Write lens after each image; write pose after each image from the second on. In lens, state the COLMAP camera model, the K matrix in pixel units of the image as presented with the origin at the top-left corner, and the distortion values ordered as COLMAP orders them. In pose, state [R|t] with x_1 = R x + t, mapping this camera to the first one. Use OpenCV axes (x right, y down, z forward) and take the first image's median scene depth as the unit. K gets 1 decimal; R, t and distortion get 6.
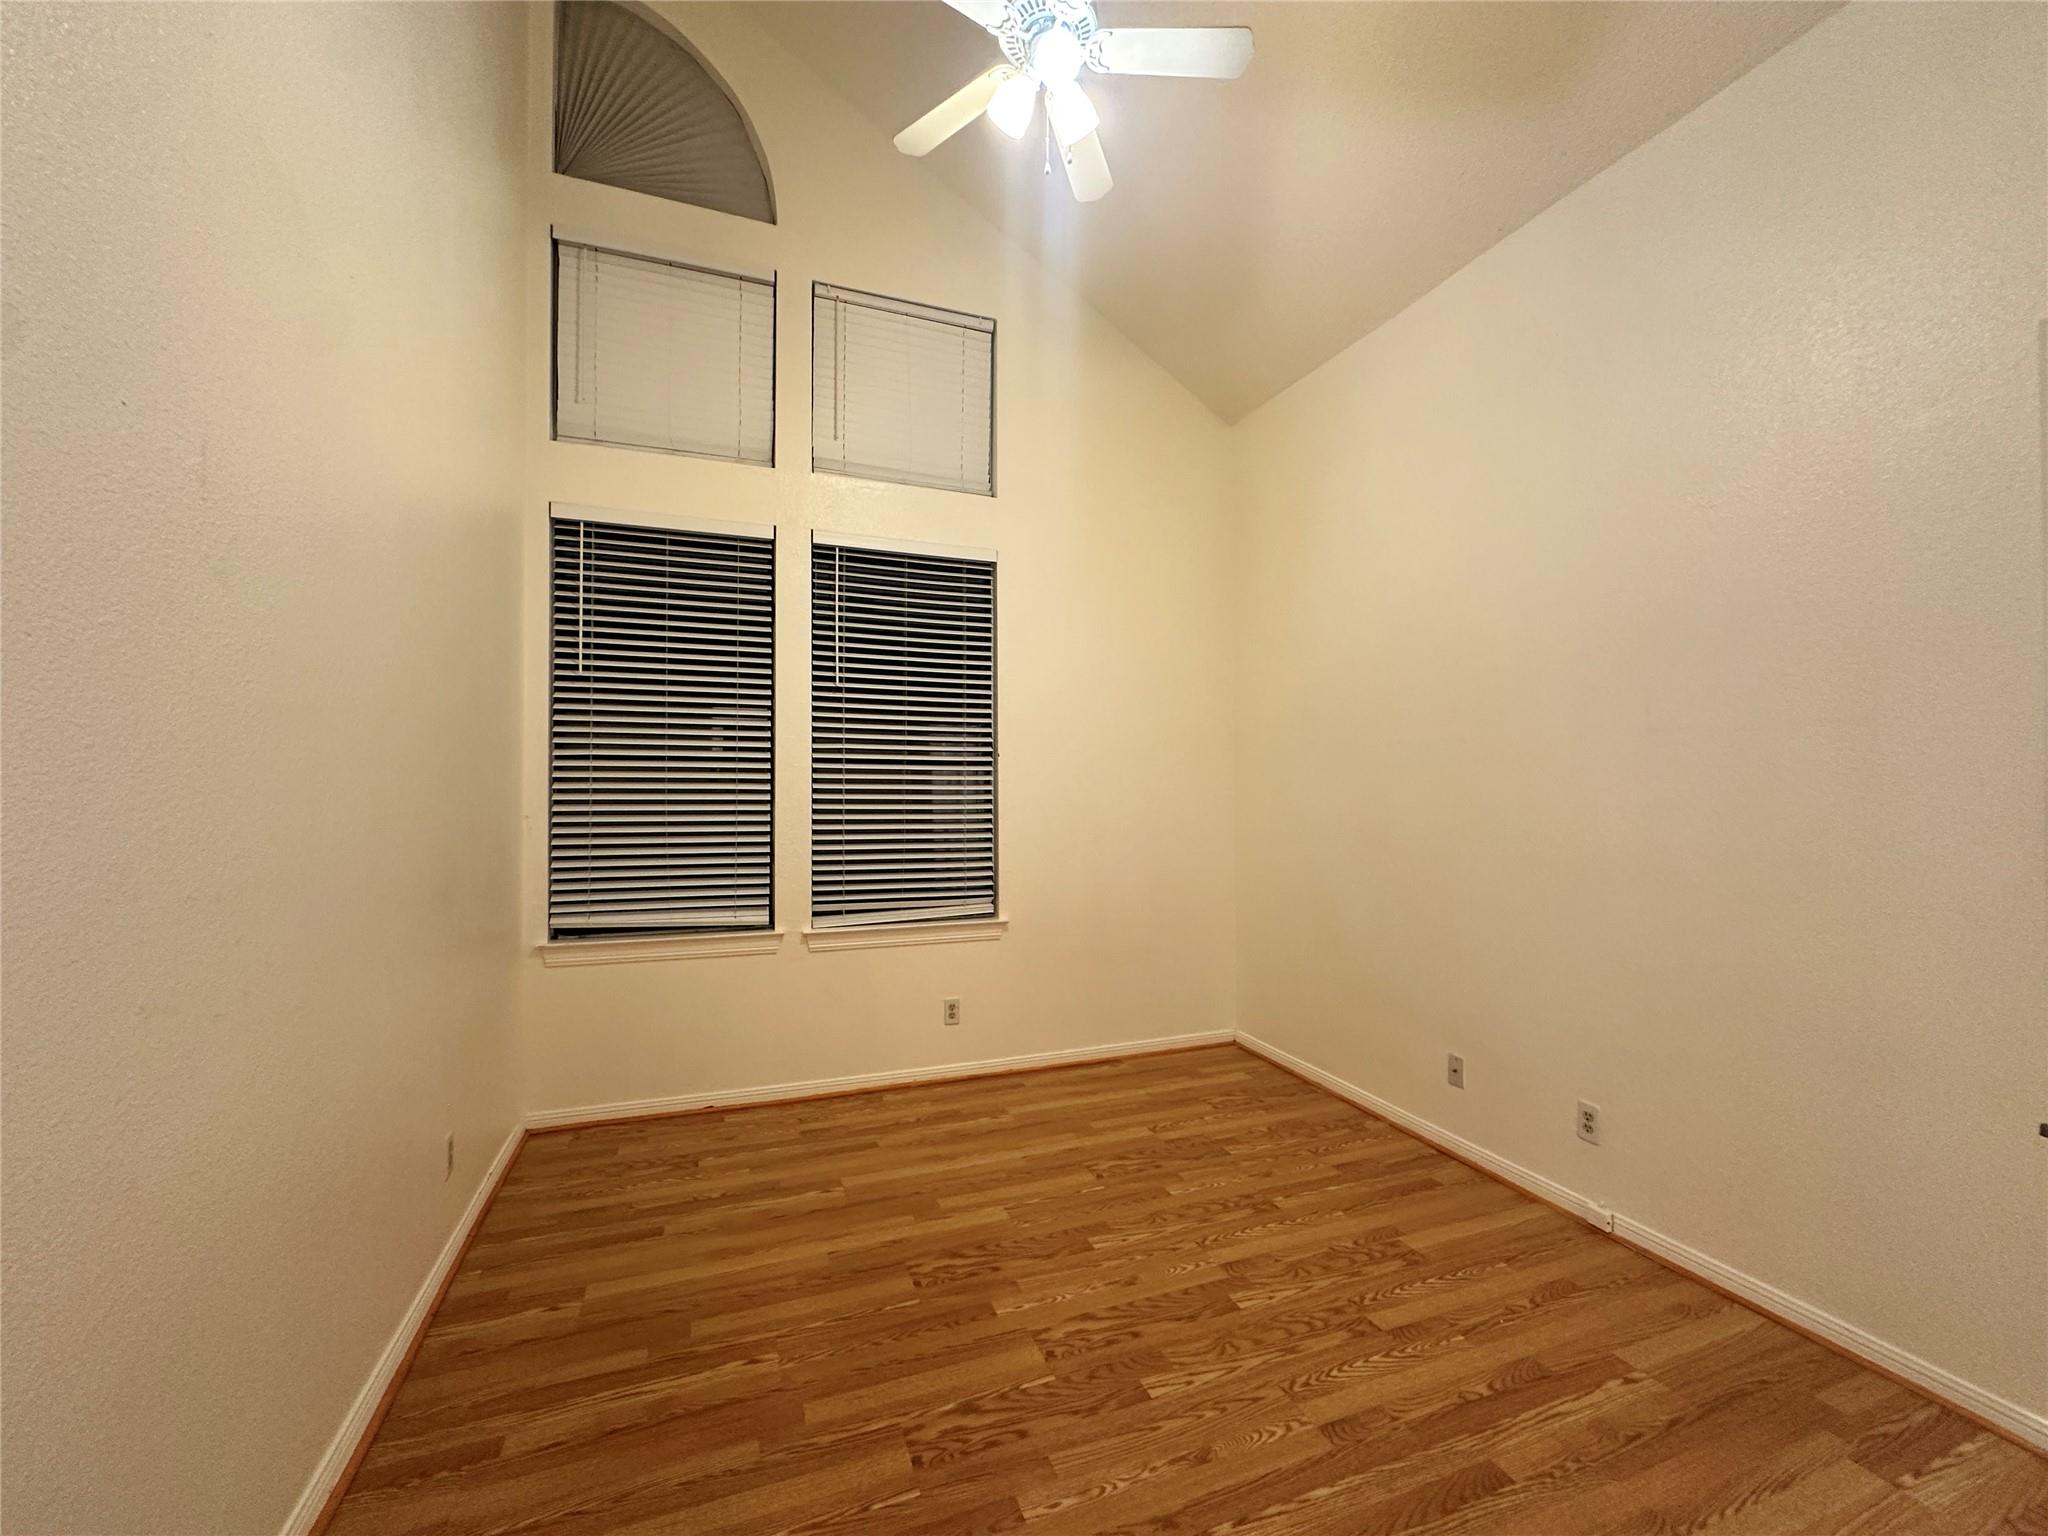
lens RADIAL K [[818.1, 0, 1024.8], [0, 818.1, 772.3], [0, 0, 1]] dist [-0.005465, 0.001498]
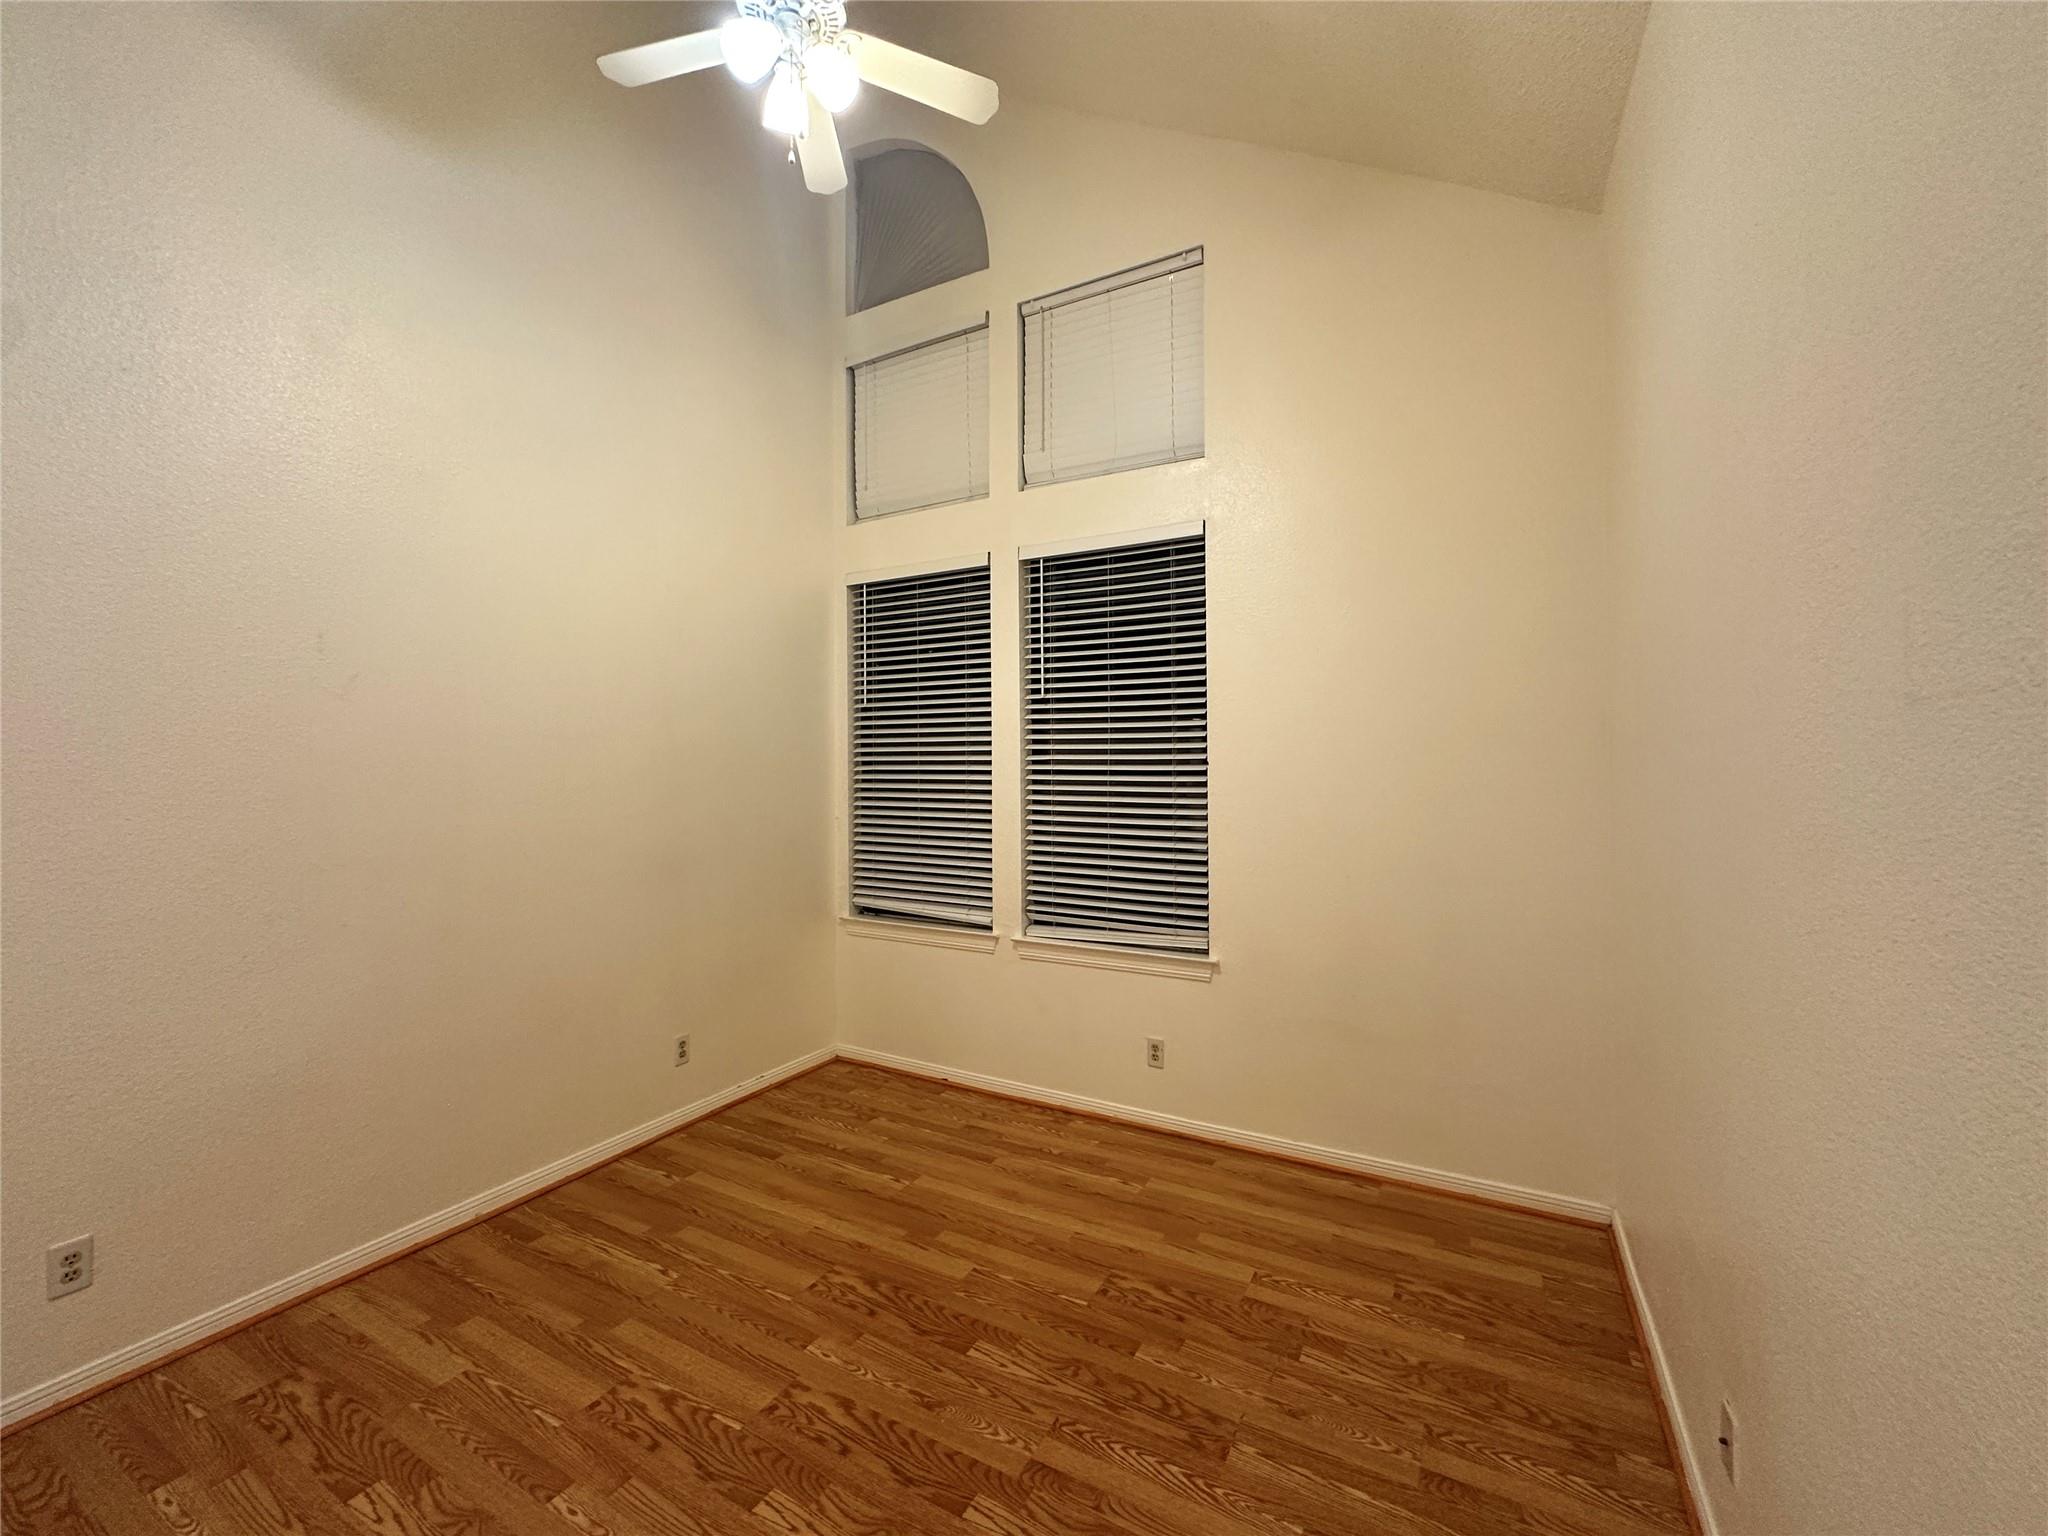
lens RADIAL K [[818.1, 0, 1028.5], [0, 818.1, 772.6], [0, 0, 1]] dist [-0.005465, 0.001498]
pose [[0.650256, -0.003466, -0.759707, 0.581701], [0.010299, 0.999938, 0.004254, -0.020321], [0.759645, -0.010590, 0.650252, 0.374454]]
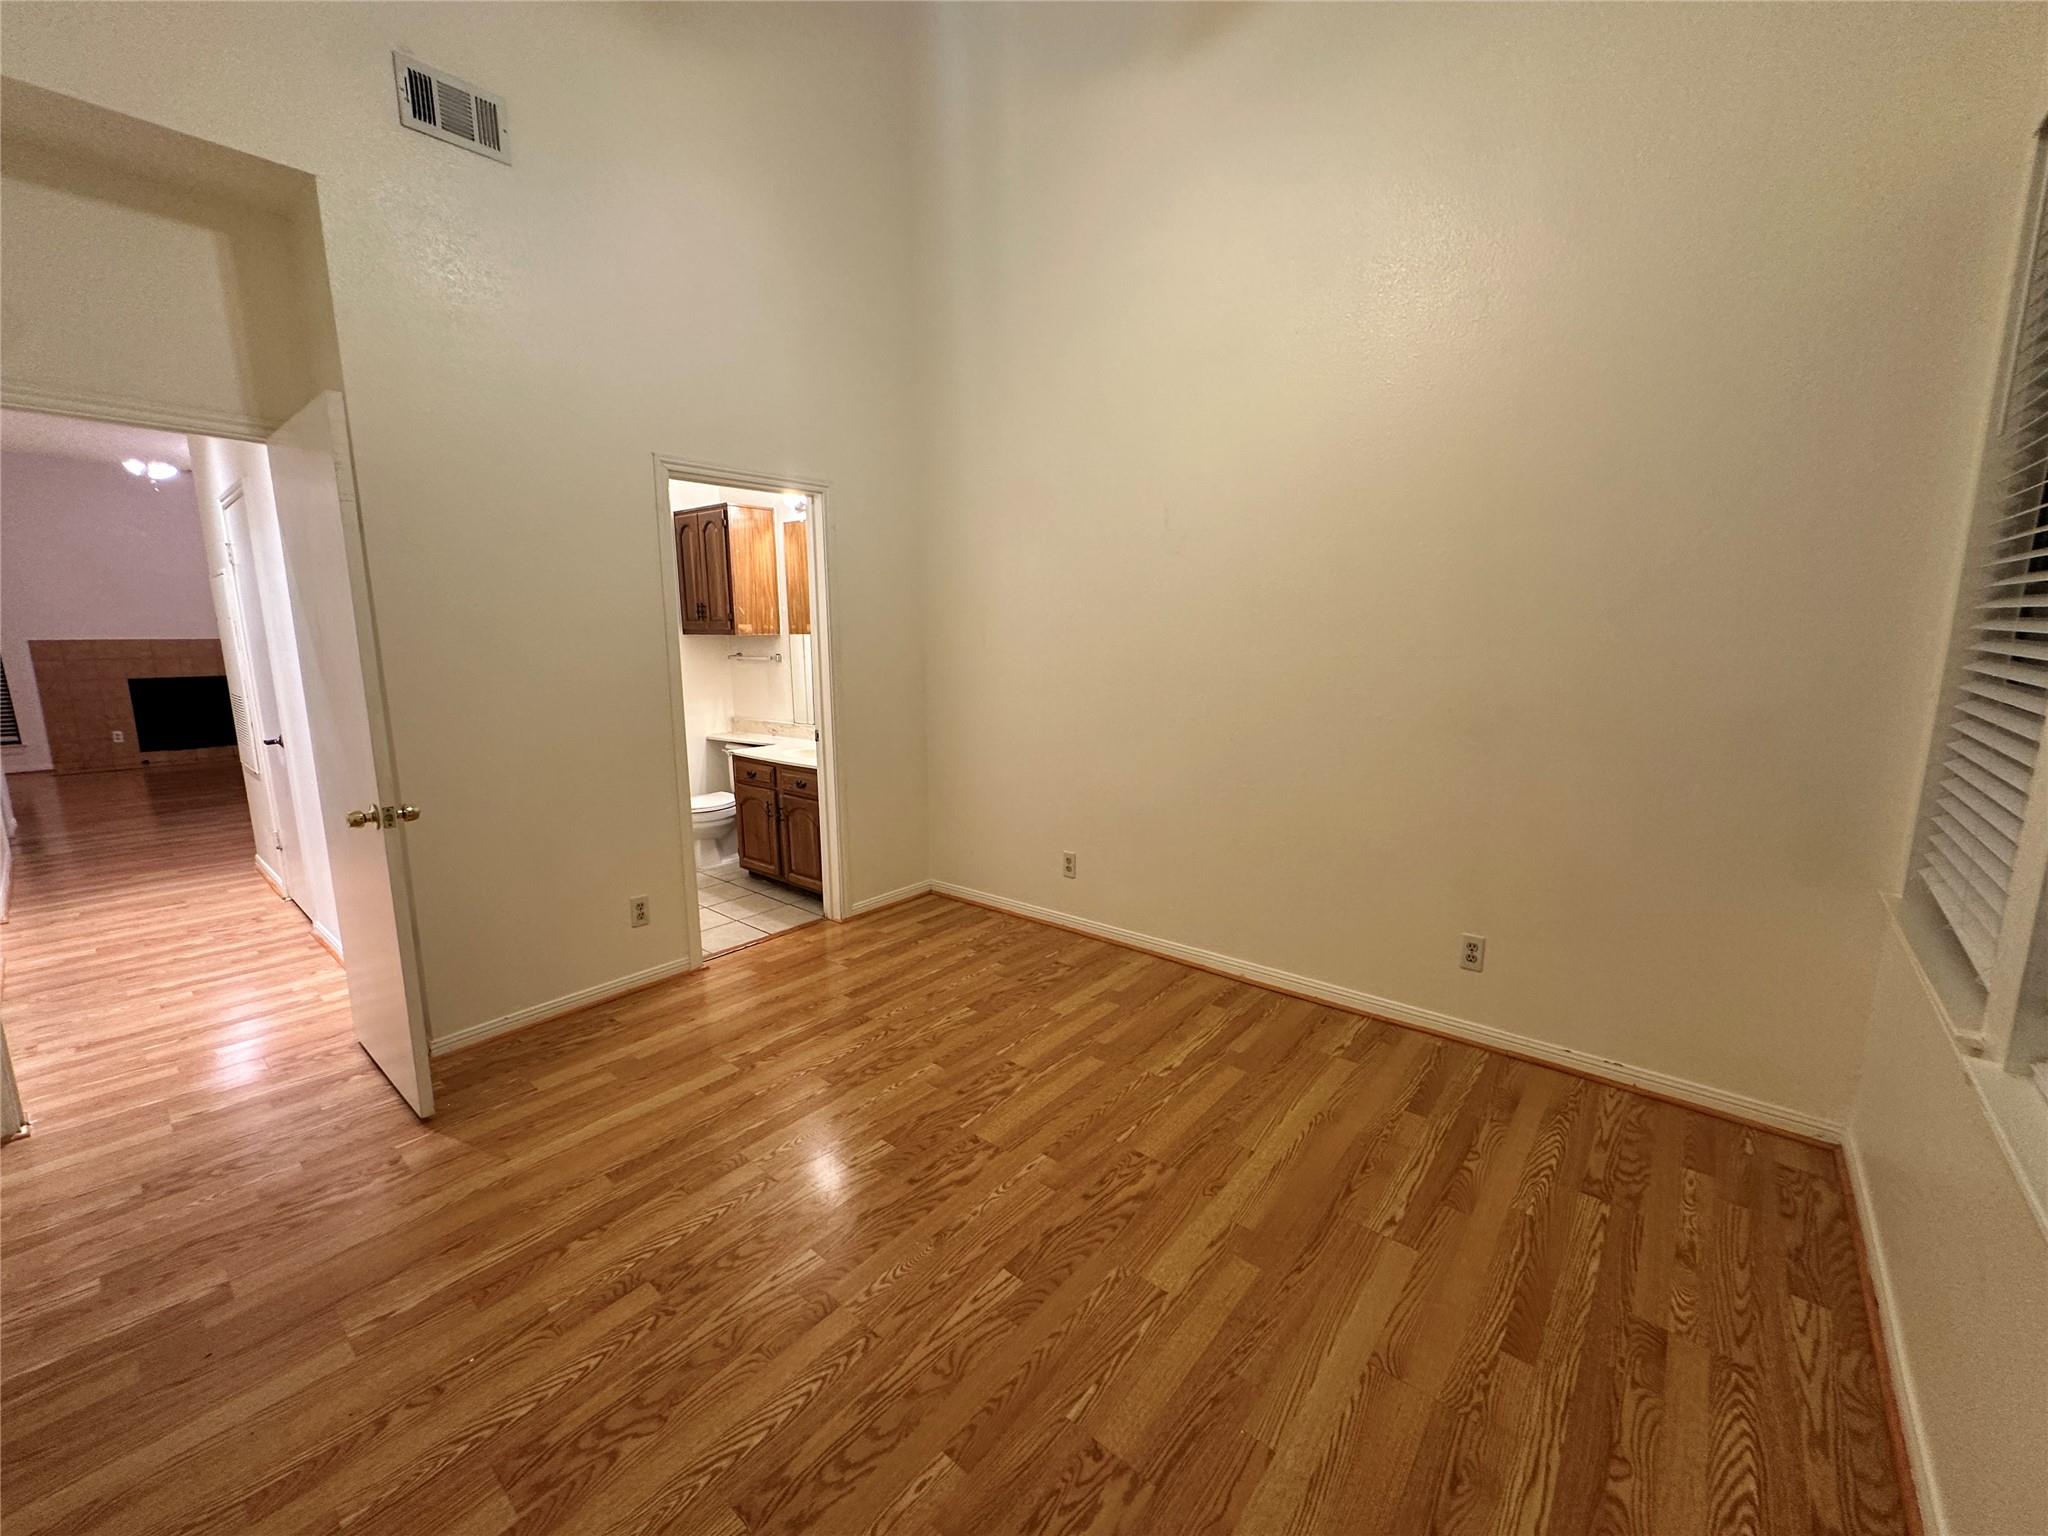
lens RADIAL K [[818.1, 0, 1020.1], [0, 818.1, 751.2], [0, 0, 1]] dist [-0.005465, 0.001498]
pose [[-0.874513, 0.077200, -0.478818, 0.296738], [0.008690, 0.989586, 0.143681, 0.001156], [0.484924, 0.121490, -0.866077, 1.197307]]
